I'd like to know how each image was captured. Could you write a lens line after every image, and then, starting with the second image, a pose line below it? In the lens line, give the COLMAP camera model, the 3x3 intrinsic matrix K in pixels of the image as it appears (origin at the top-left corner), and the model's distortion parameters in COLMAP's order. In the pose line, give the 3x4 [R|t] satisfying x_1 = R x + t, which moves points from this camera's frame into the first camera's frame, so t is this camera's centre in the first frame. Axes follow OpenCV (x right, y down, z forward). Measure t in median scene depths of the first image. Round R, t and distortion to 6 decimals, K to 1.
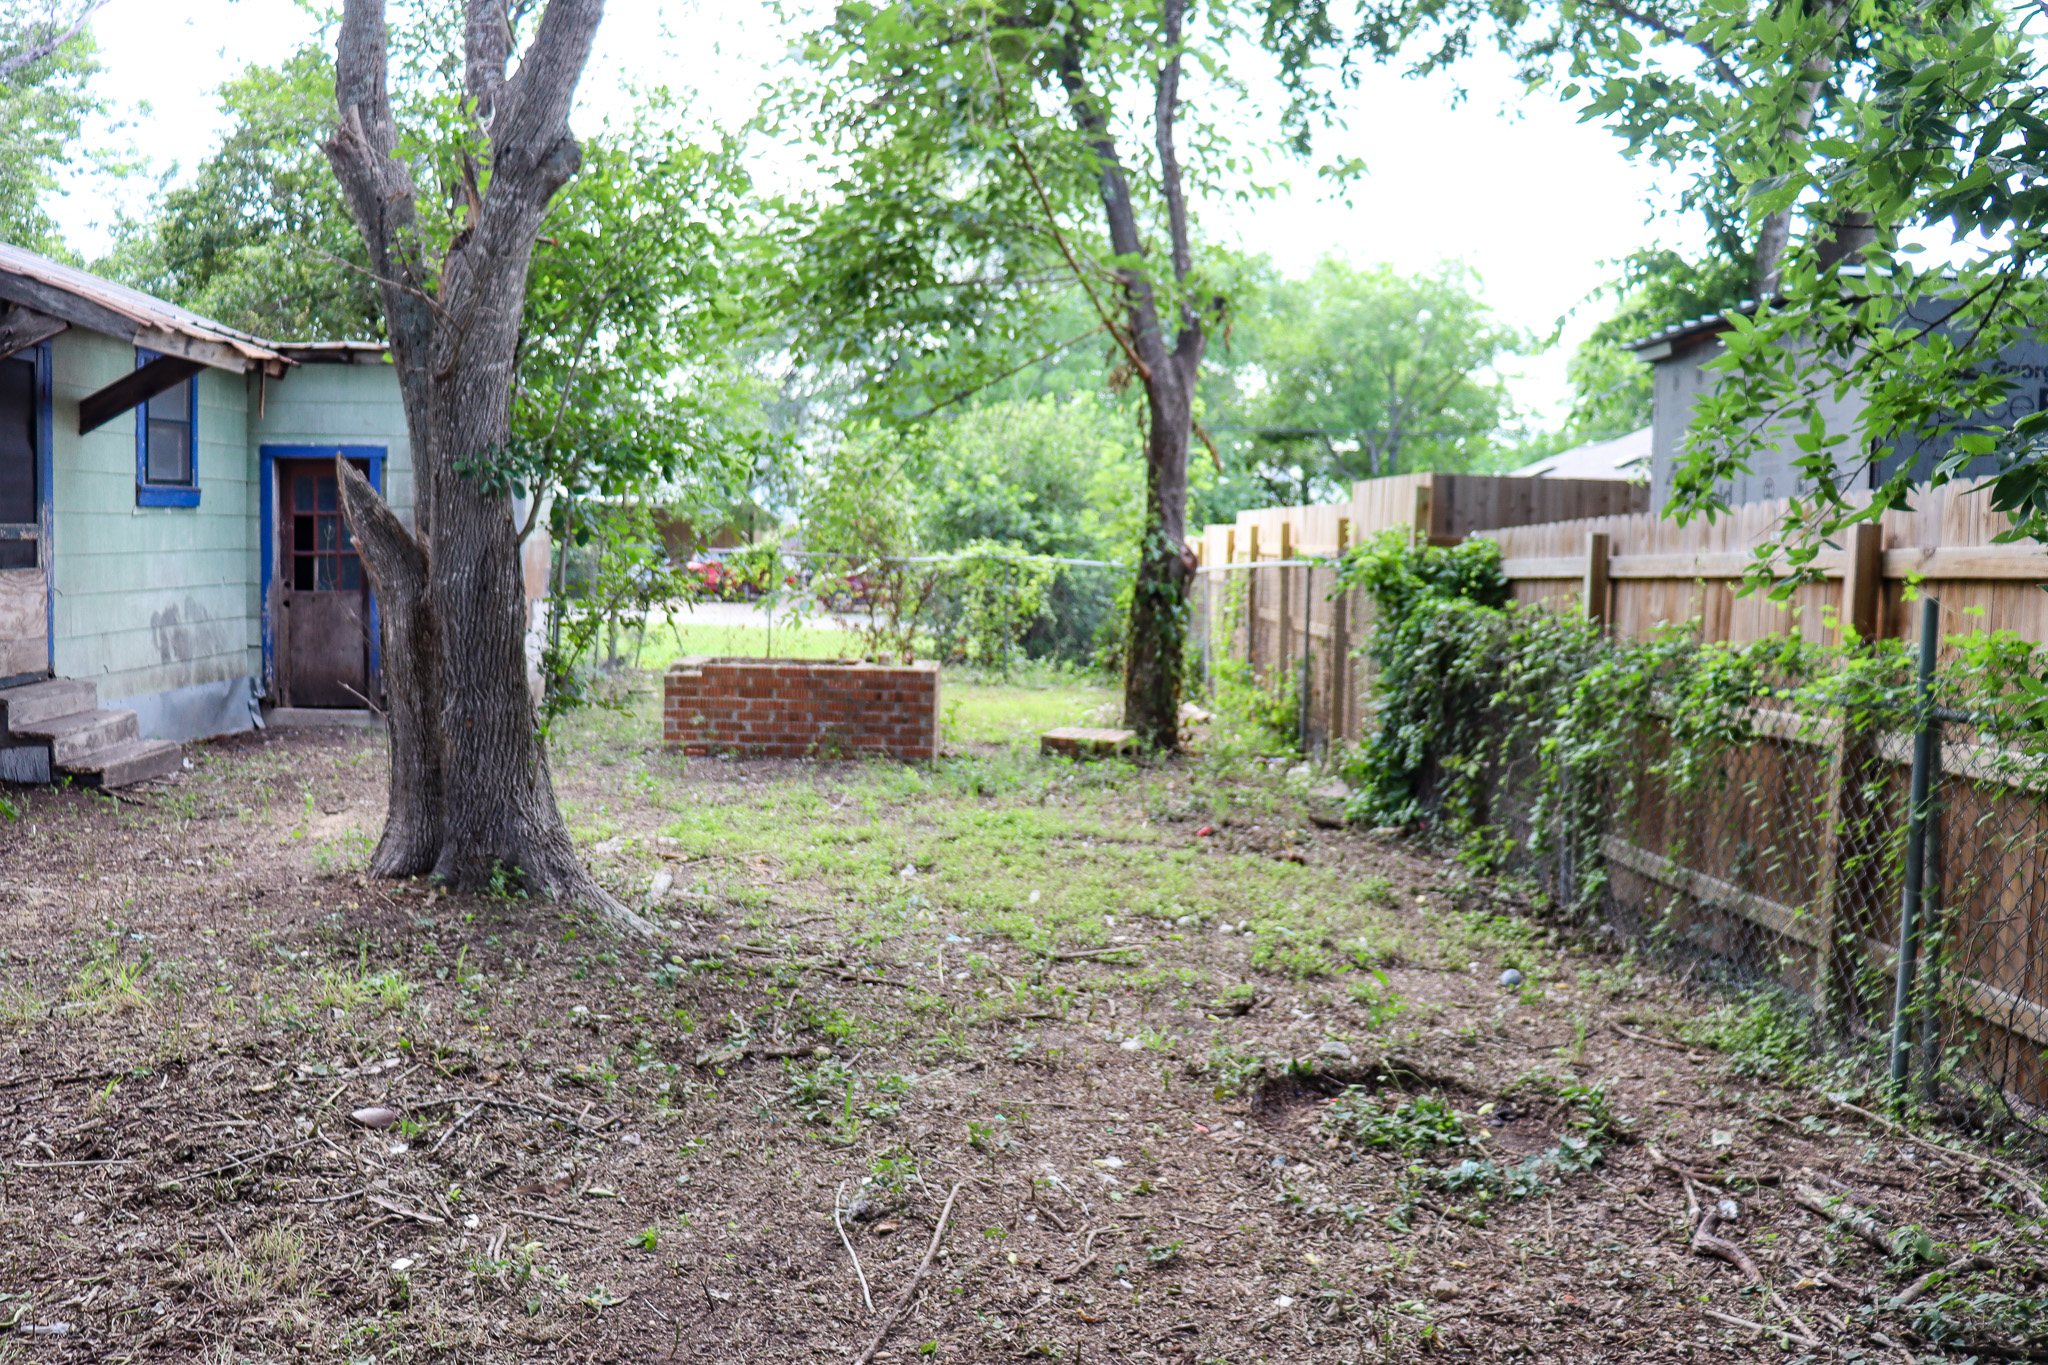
lens RADIAL K [[1693.6, 0, 1023.5], [0, 1693.6, 679.0], [0, 0, 1]] dist [-0.159567, 0.110355]
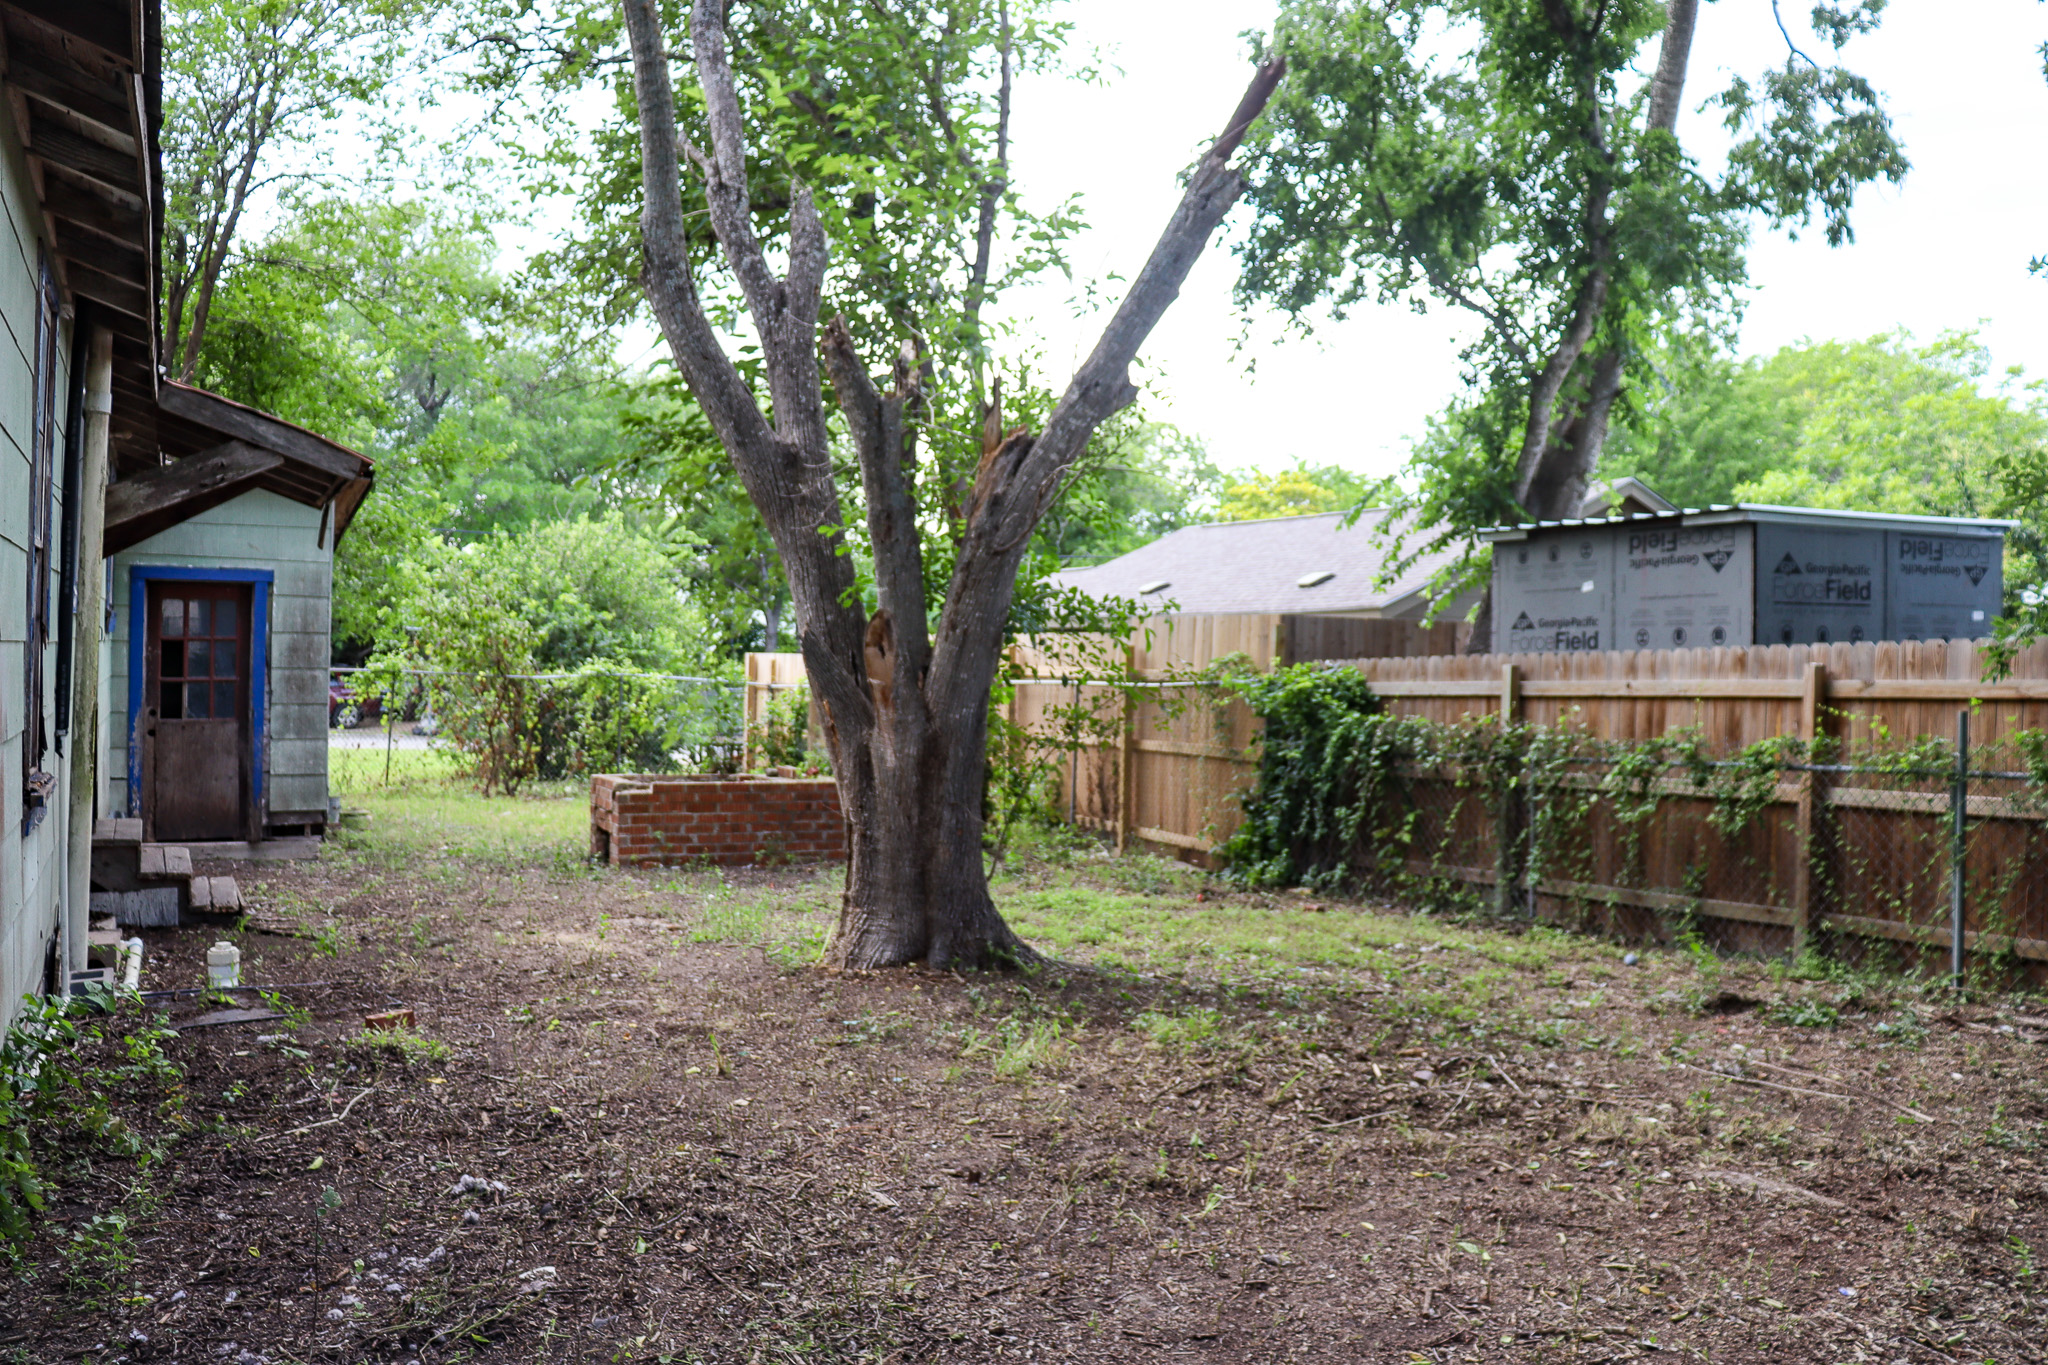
lens RADIAL K [[1693.6, 0, 1026.2], [0, 1693.6, 680.7], [0, 0, 1]] dist [-0.159567, 0.110355]
pose [[0.899085, -0.008850, 0.437685, -0.408207], [0.035236, 0.998015, -0.052200, -0.008662], [-0.436354, 0.062354, 0.897612, -0.067740]]
